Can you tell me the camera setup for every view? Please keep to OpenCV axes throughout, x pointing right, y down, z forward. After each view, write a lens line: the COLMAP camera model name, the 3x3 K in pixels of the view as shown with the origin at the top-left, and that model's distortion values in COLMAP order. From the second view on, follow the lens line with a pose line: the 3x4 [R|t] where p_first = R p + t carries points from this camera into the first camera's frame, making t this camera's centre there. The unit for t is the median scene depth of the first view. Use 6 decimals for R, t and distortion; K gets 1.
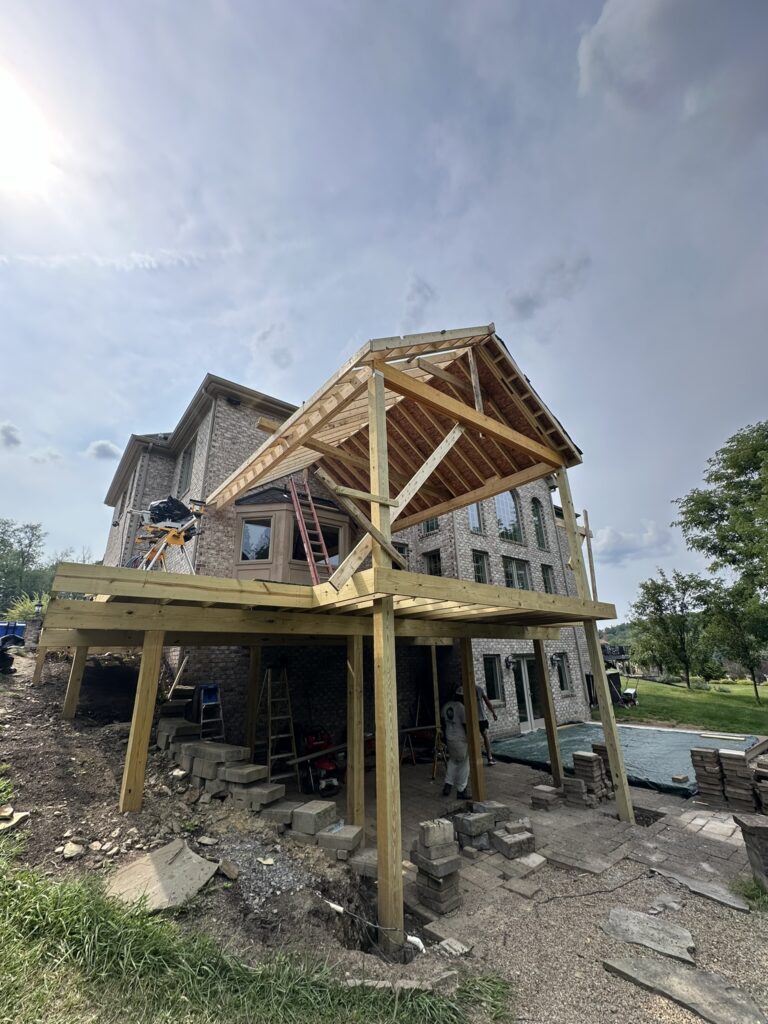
lens RADIAL K [[405.5, 0, 382.6], [0, 405.5, 510.0], [0, 0, 1]] dist [-0.002798, 0.000764]
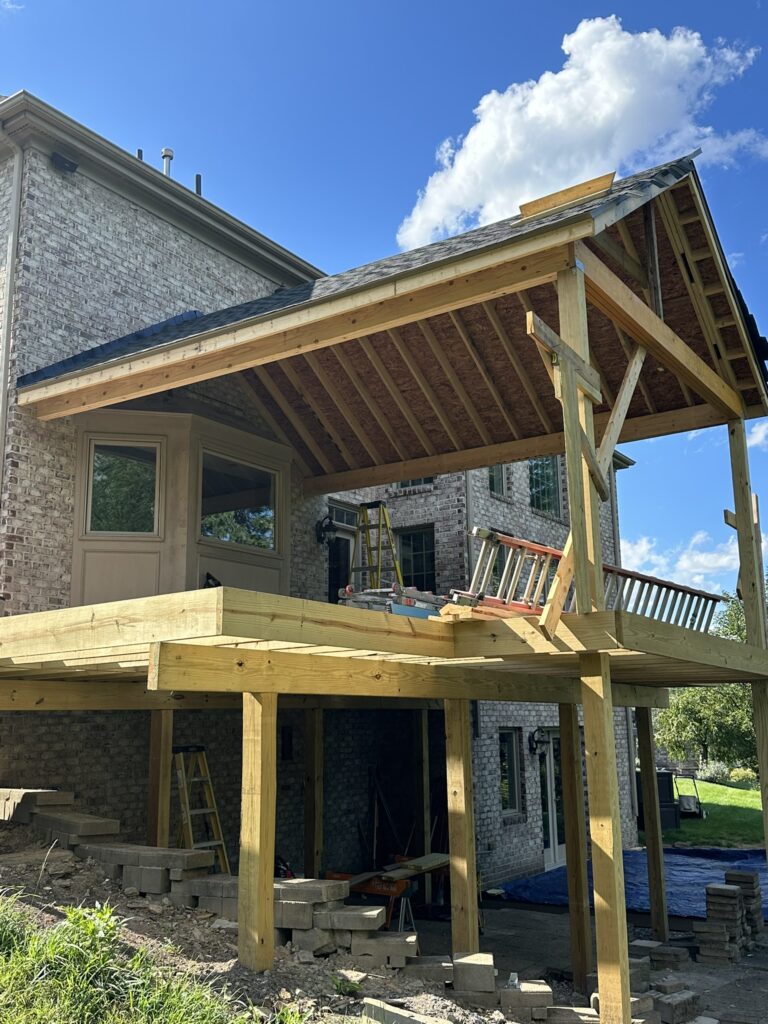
lens RADIAL K [[971.9, 0, 382.7], [0, 971.9, 513.2], [0, 0, 1]] dist [0.039192, 0.000000]
pose [[0.953229, 0.074107, 0.293024, -0.362698], [-0.112376, 0.986874, 0.115983, -0.064660], [-0.280583, -0.143487, 0.949044, -0.160191]]
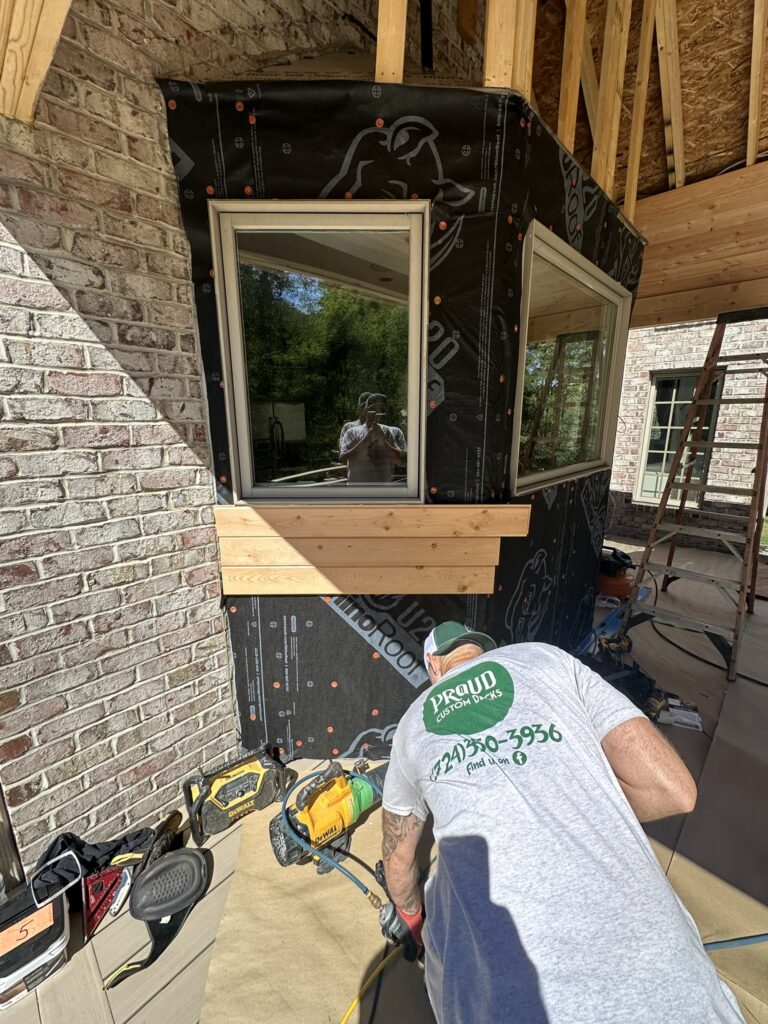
lens RADIAL K [[405.5, 0, 382.2], [0, 405.5, 507.2], [0, 0, 1]] dist [-0.002798, 0.000764]
pose [[0.990606, -0.015708, 0.135841, -0.320750], [-0.060247, 0.841642, 0.536665, 0.029094], [-0.122760, -0.539807, 0.832789, 0.829247]]
